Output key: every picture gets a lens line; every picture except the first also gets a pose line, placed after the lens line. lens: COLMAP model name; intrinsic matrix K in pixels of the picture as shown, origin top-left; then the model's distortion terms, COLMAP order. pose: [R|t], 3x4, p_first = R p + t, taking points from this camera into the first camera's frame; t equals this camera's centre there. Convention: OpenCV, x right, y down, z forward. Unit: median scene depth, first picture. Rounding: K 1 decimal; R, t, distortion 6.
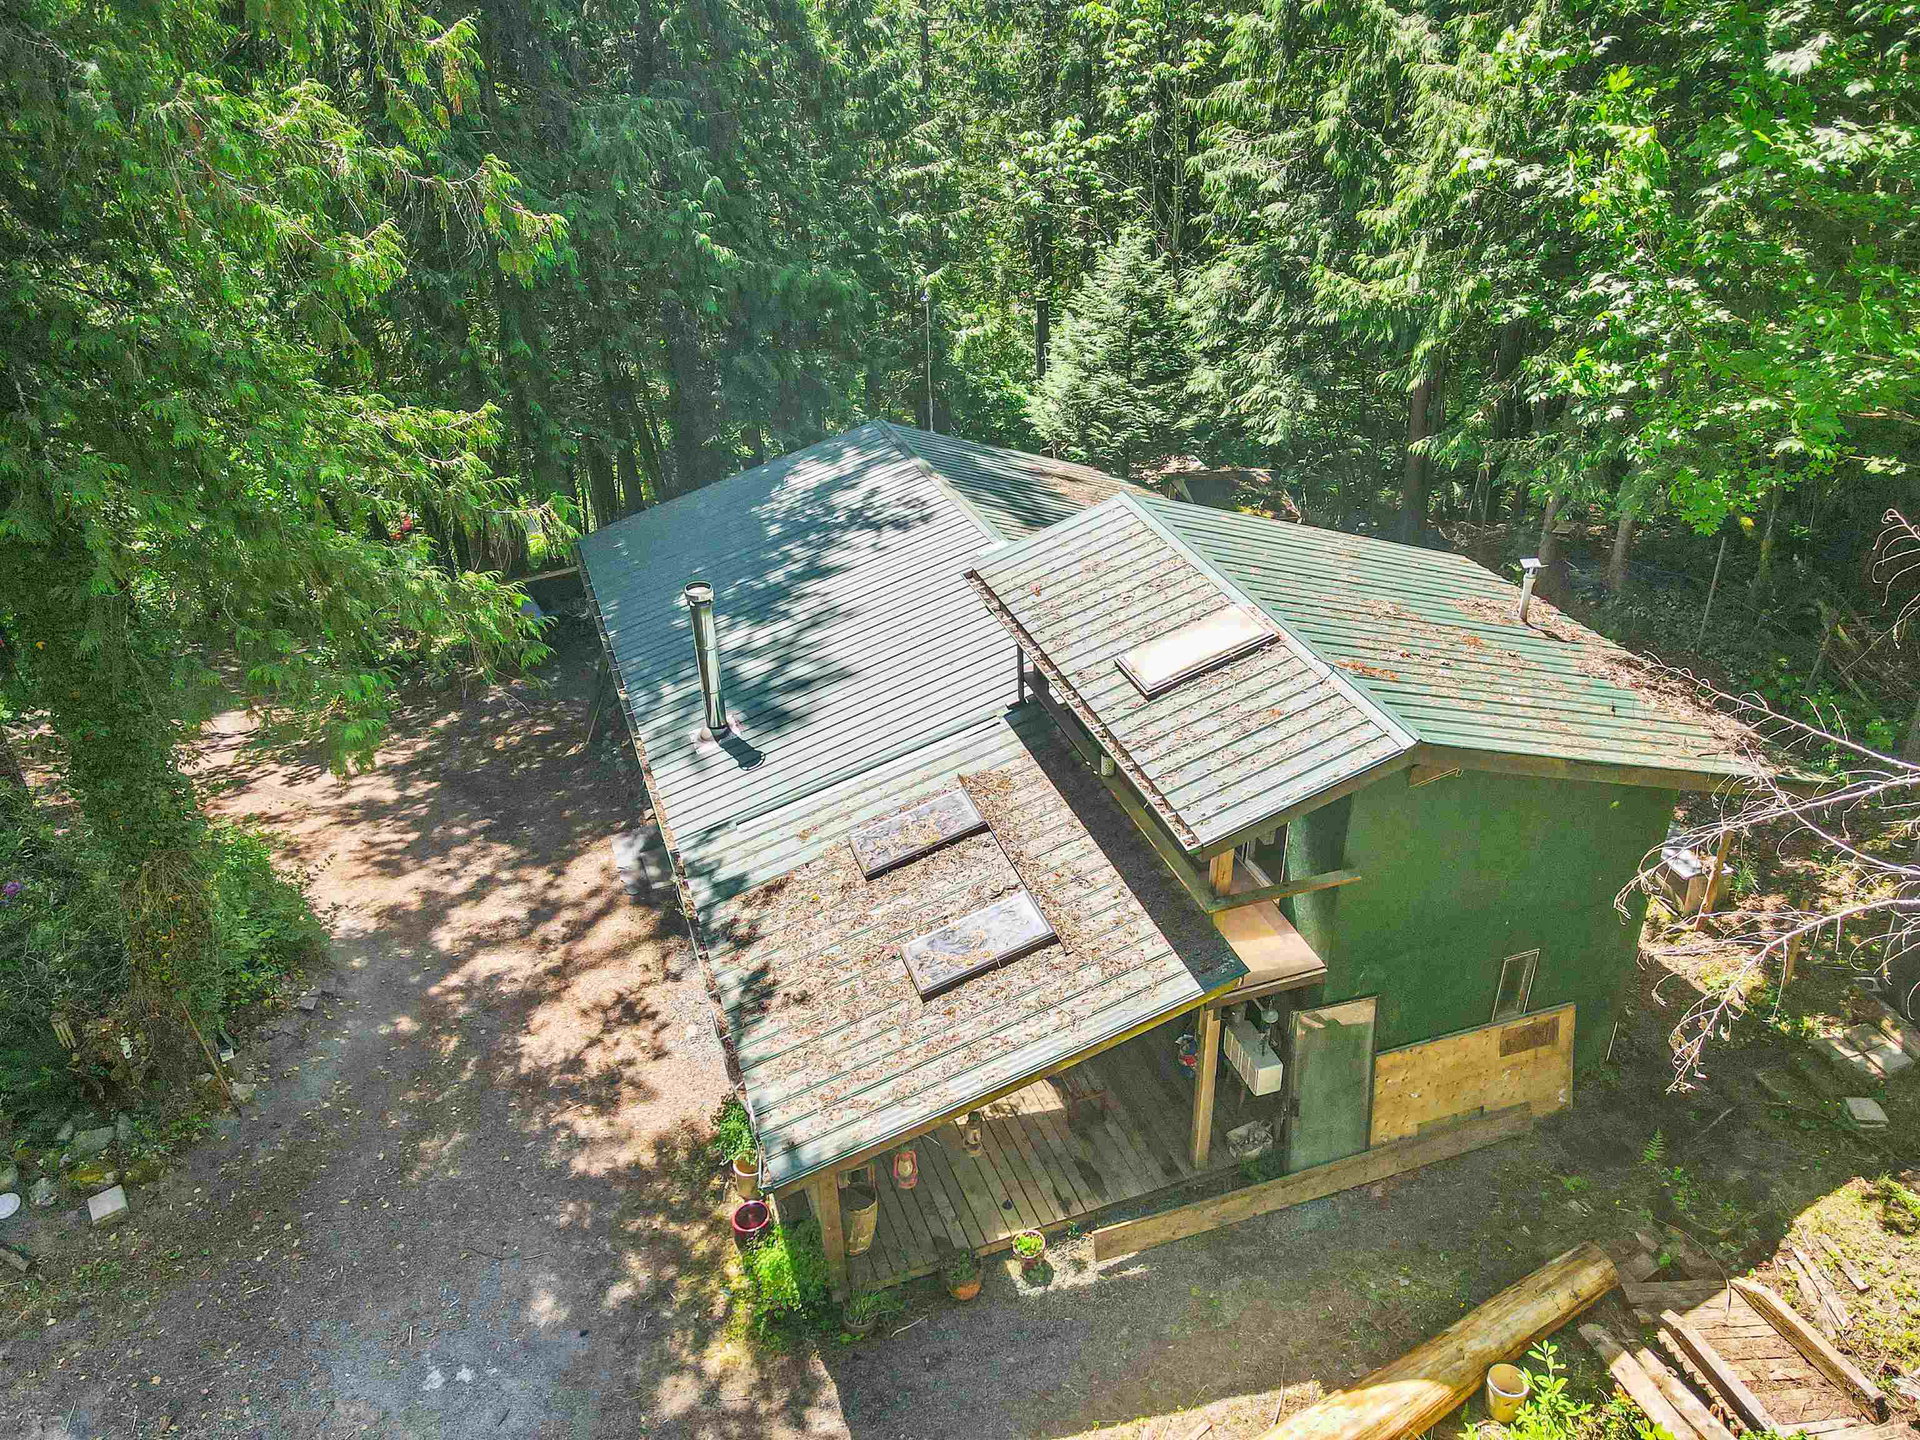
lens RADIAL K [[1379.4, 0, 956.4], [0, 1379.4, 715.5], [0, 0, 1]] dist [0.002275, 0.009421]
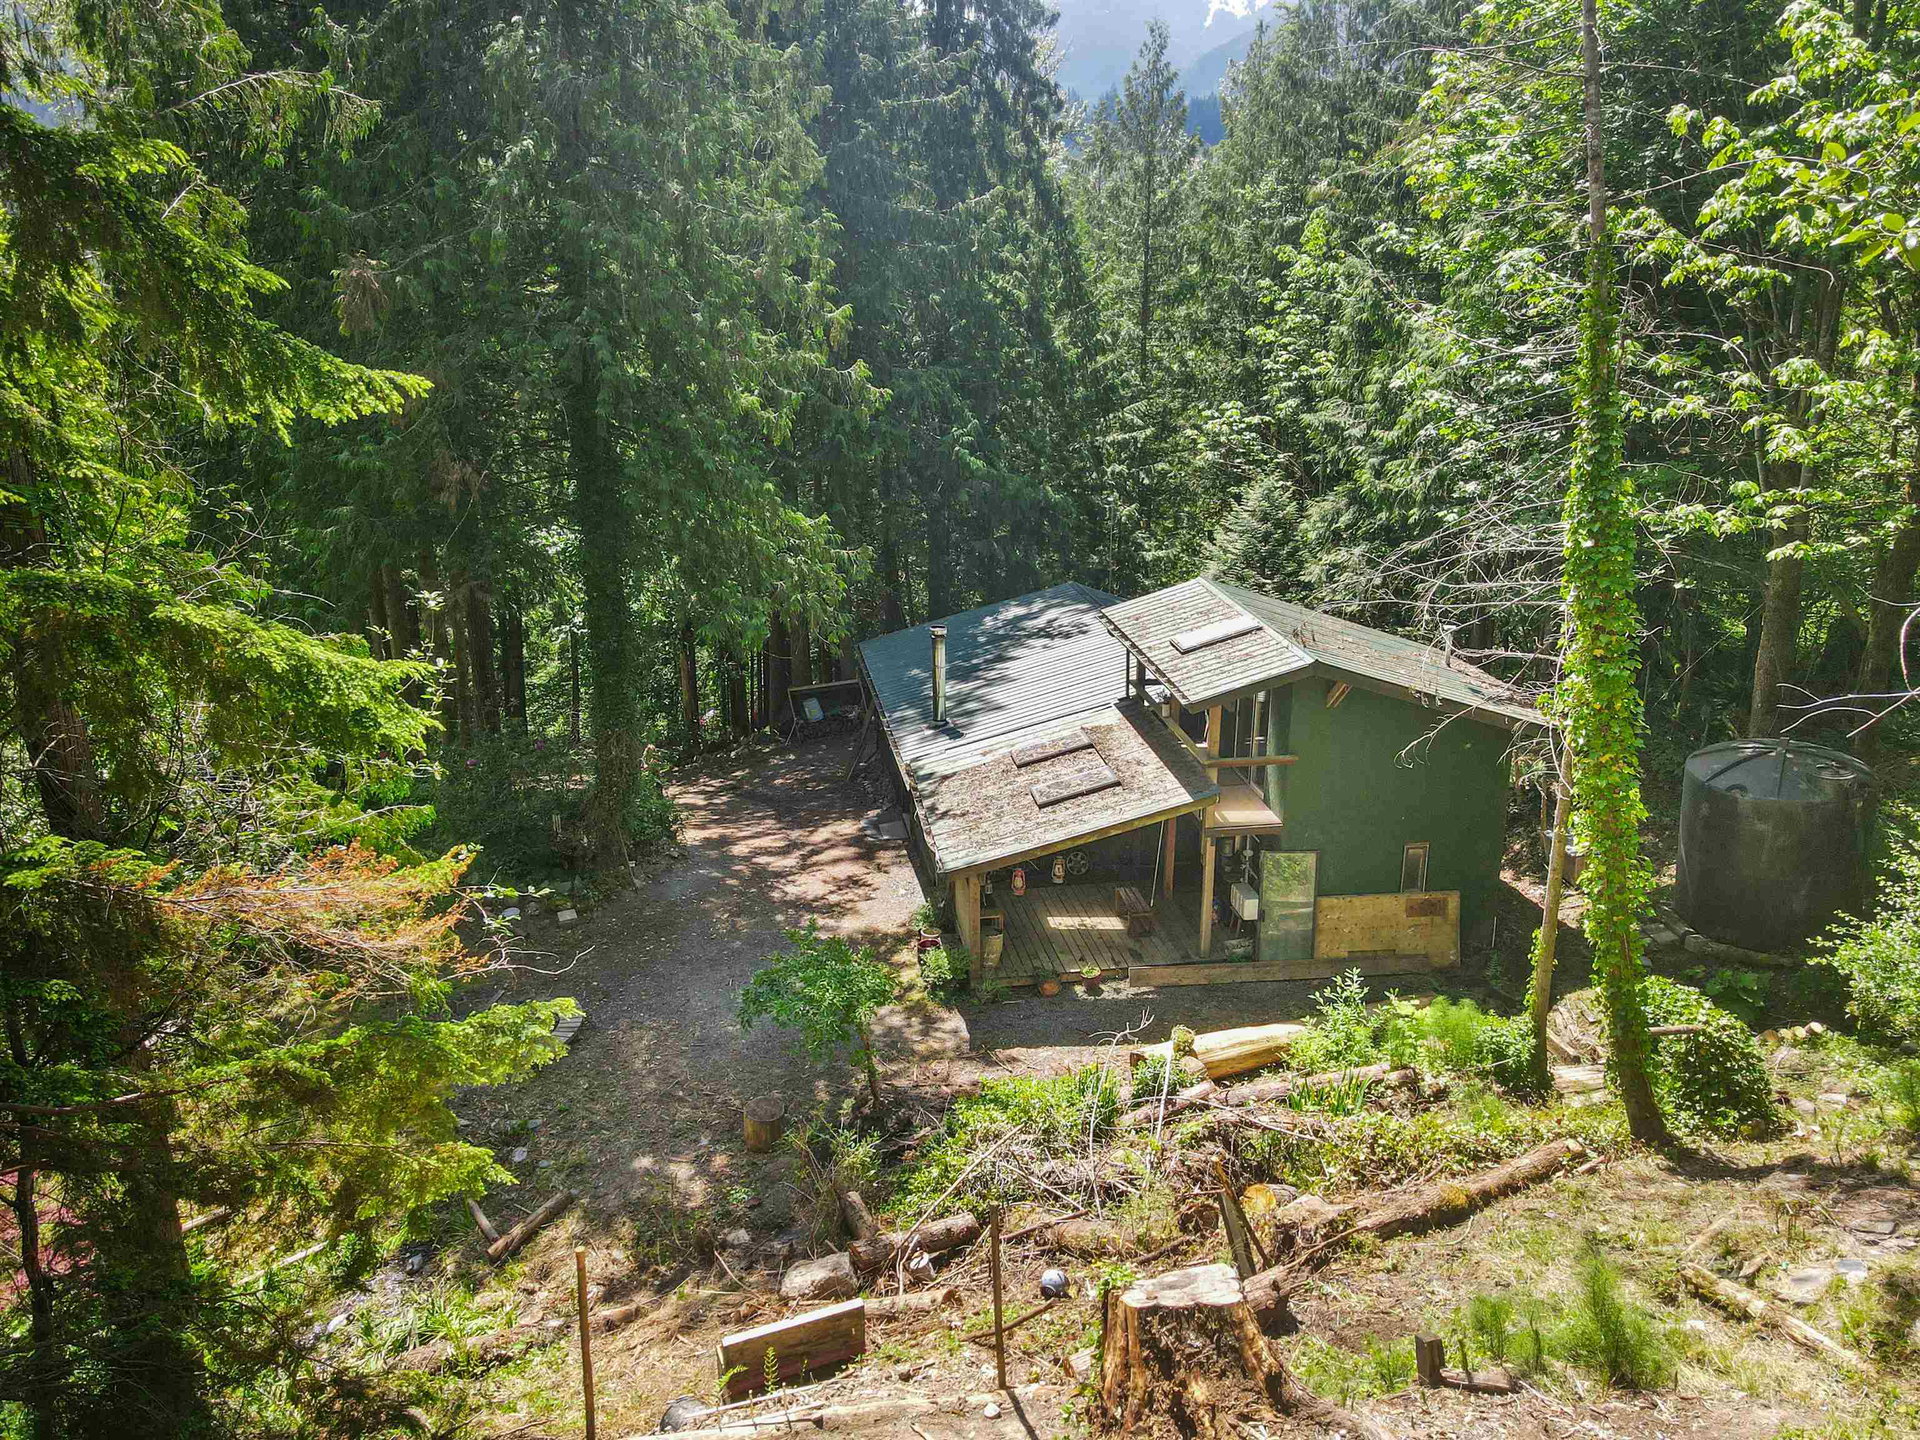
lens RADIAL K [[1379.4, 0, 956.4], [0, 1379.4, 715.5], [0, 0, 1]] dist [0.002275, 0.009421]
pose [[0.982411, 0.075407, -0.170829, 0.138240], [-0.110714, 0.971911, -0.207680, 0.396494], [0.150370, 0.222940, 0.963165, -0.624866]]
